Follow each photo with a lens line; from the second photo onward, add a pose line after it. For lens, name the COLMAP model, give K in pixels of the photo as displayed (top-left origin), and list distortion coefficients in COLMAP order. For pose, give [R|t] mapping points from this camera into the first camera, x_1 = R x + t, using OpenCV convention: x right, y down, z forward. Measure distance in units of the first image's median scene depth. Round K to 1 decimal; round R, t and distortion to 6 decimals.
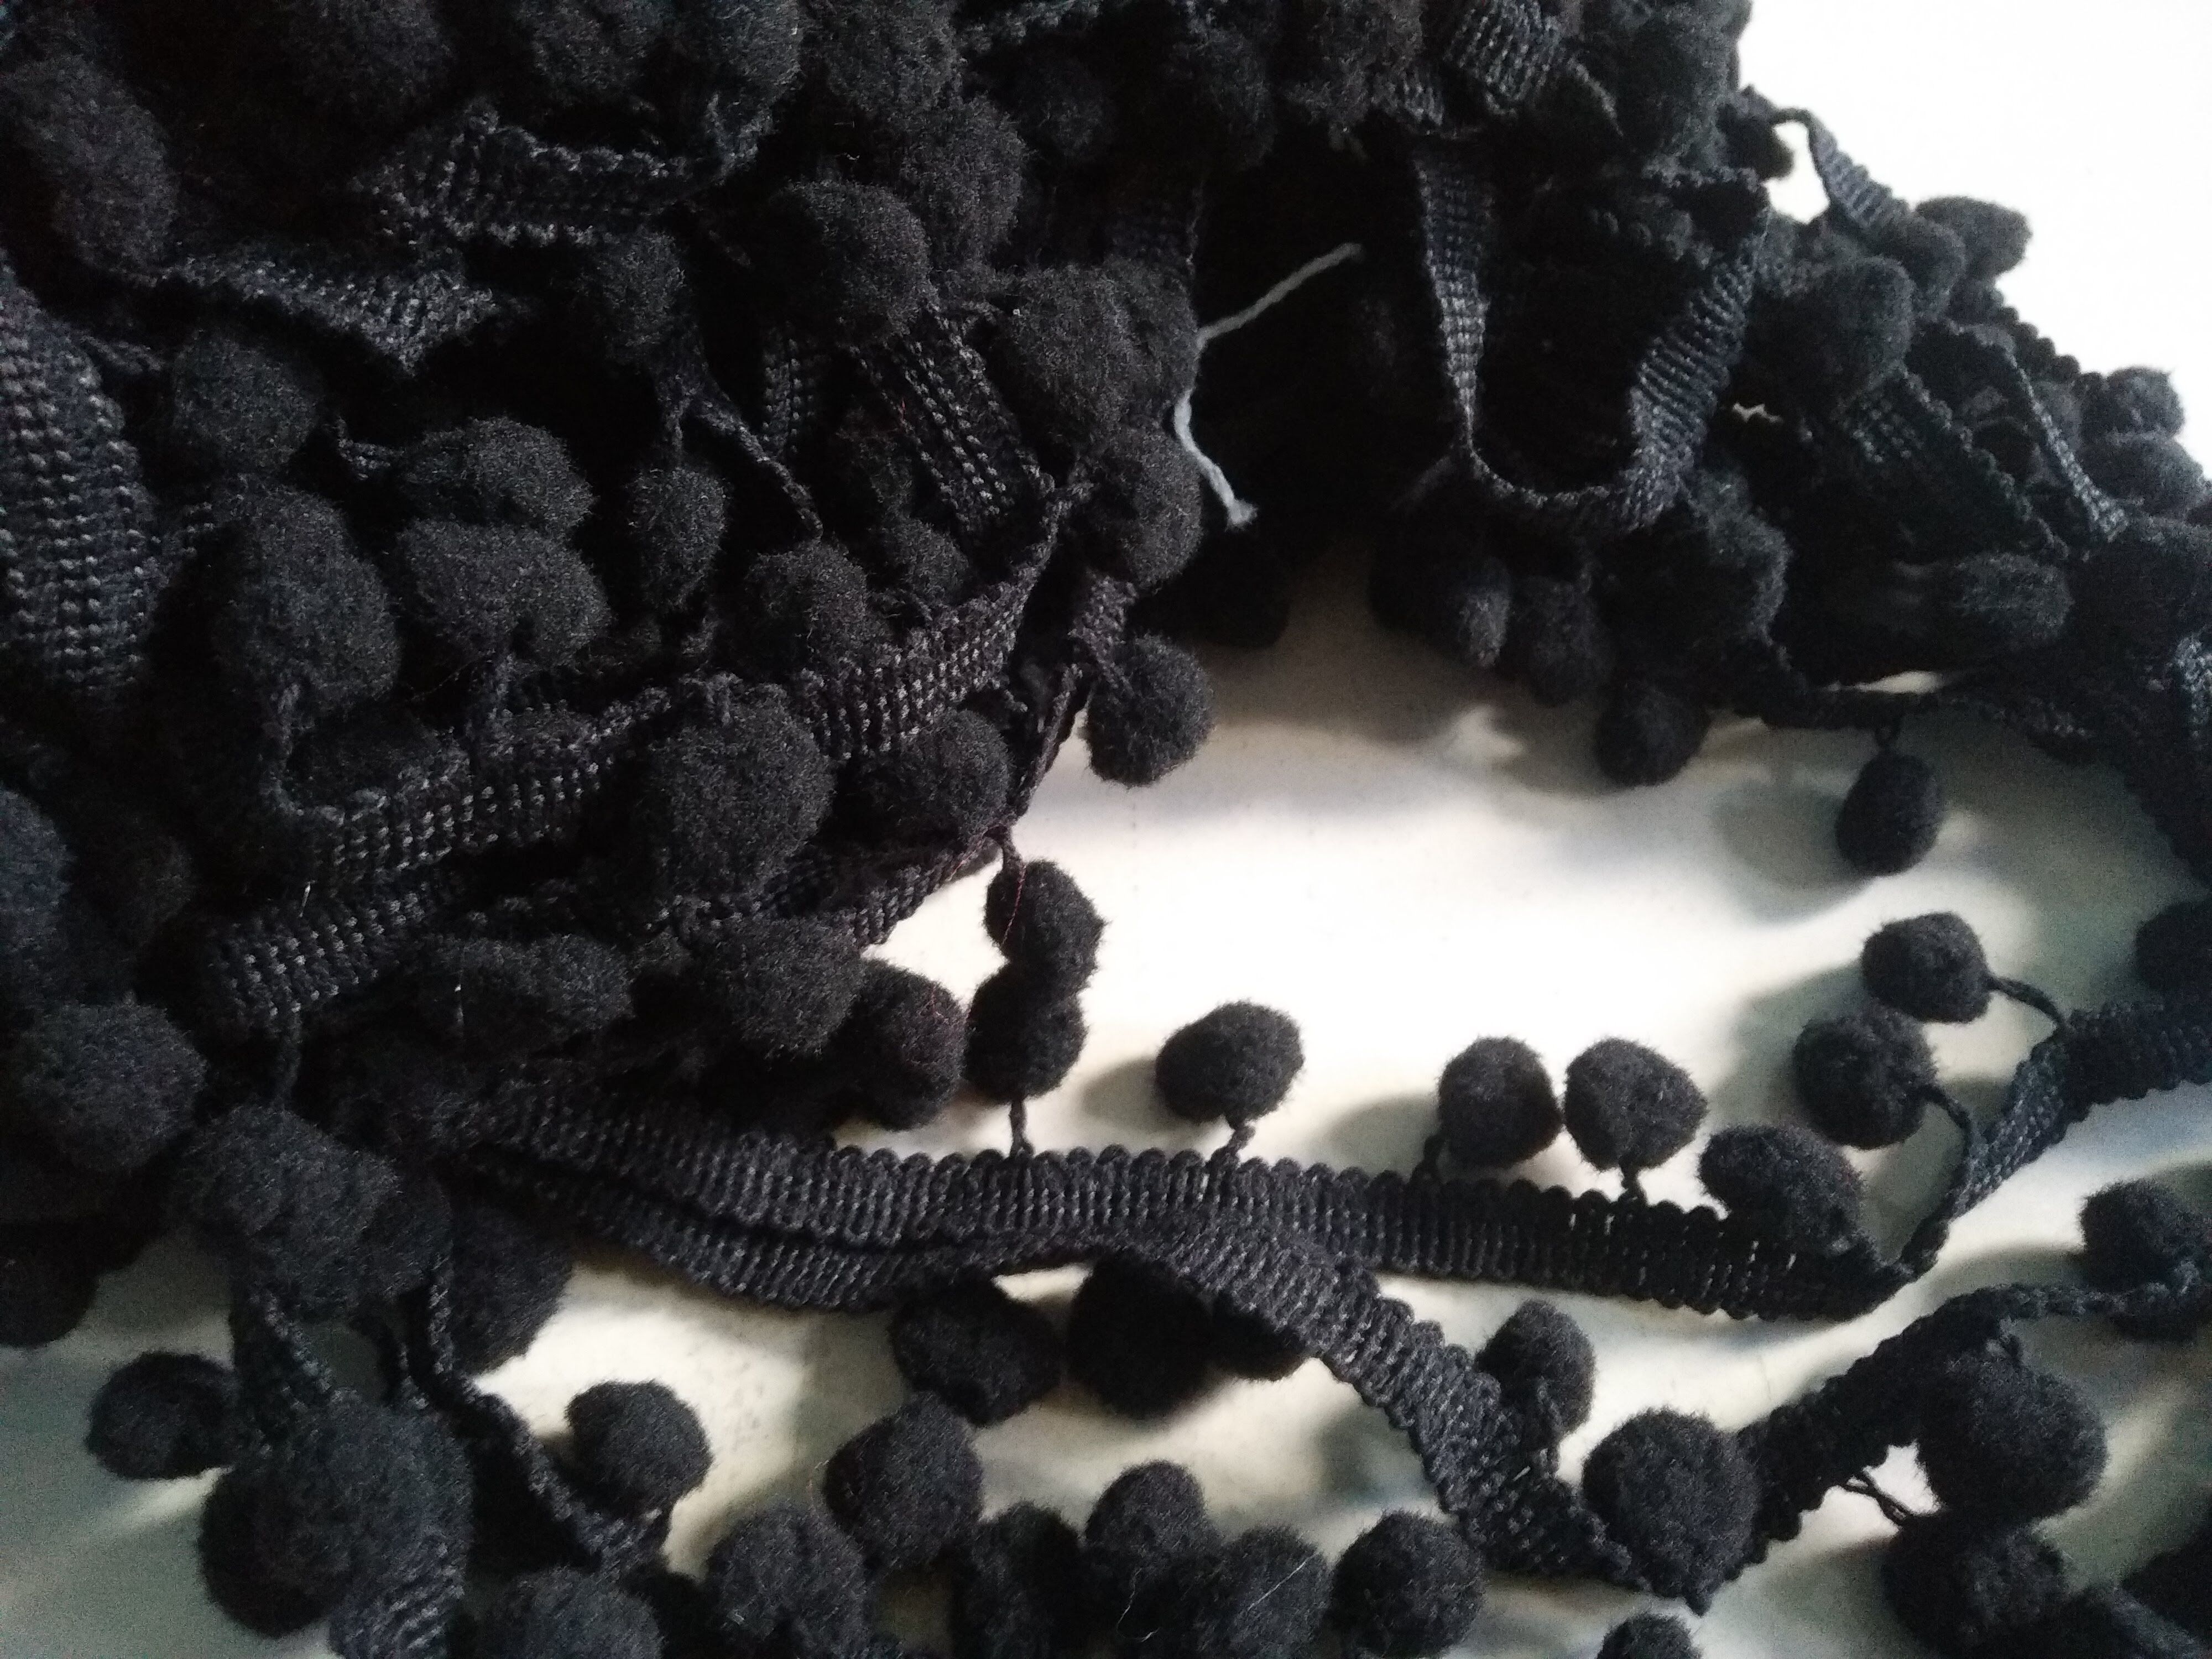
lens RADIAL K [[1754.5, 0, 1106.0], [0, 1754.5, 829.5], [0, 0, 1]] dist [0.063738, -0.164172]
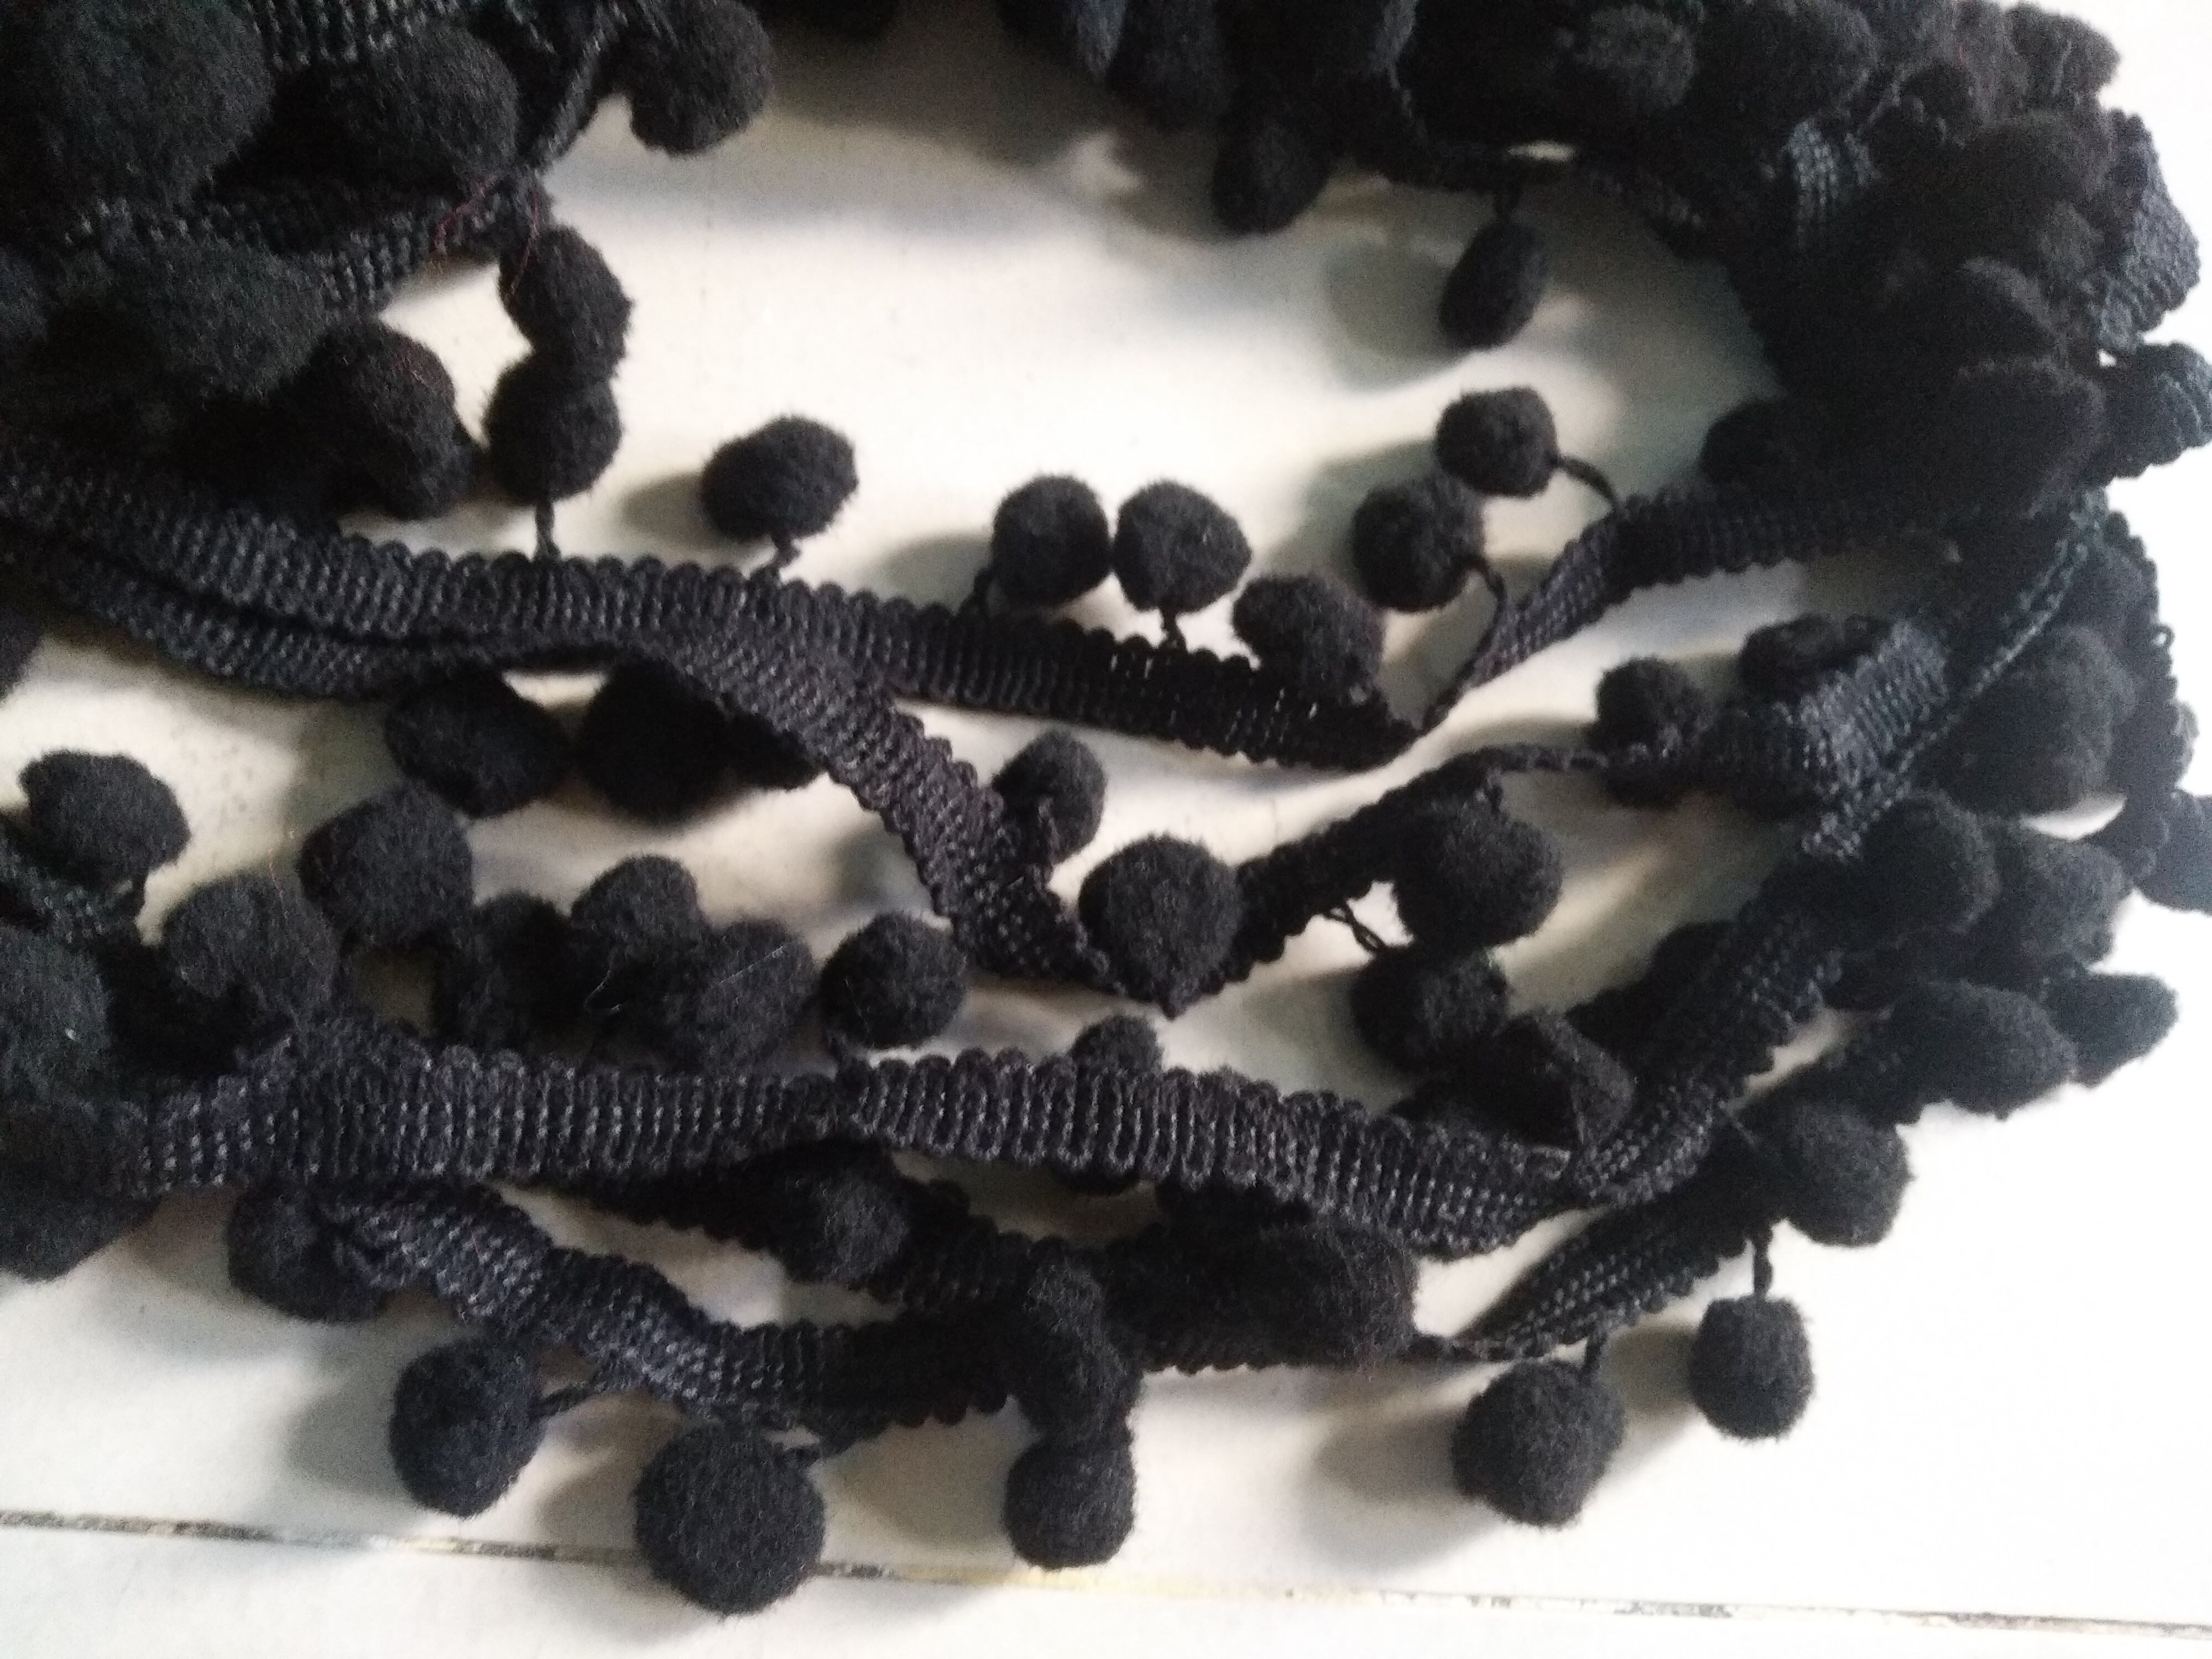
lens RADIAL K [[1754.5, 0, 1106.0], [0, 1754.5, 829.5], [0, 0, 1]] dist [0.063738, -0.164172]
pose [[0.988640, 0.051323, 0.141270, 0.127309], [-0.084941, 0.966195, 0.243416, 0.072569], [-0.124001, -0.252651, 0.959579, 0.016387]]
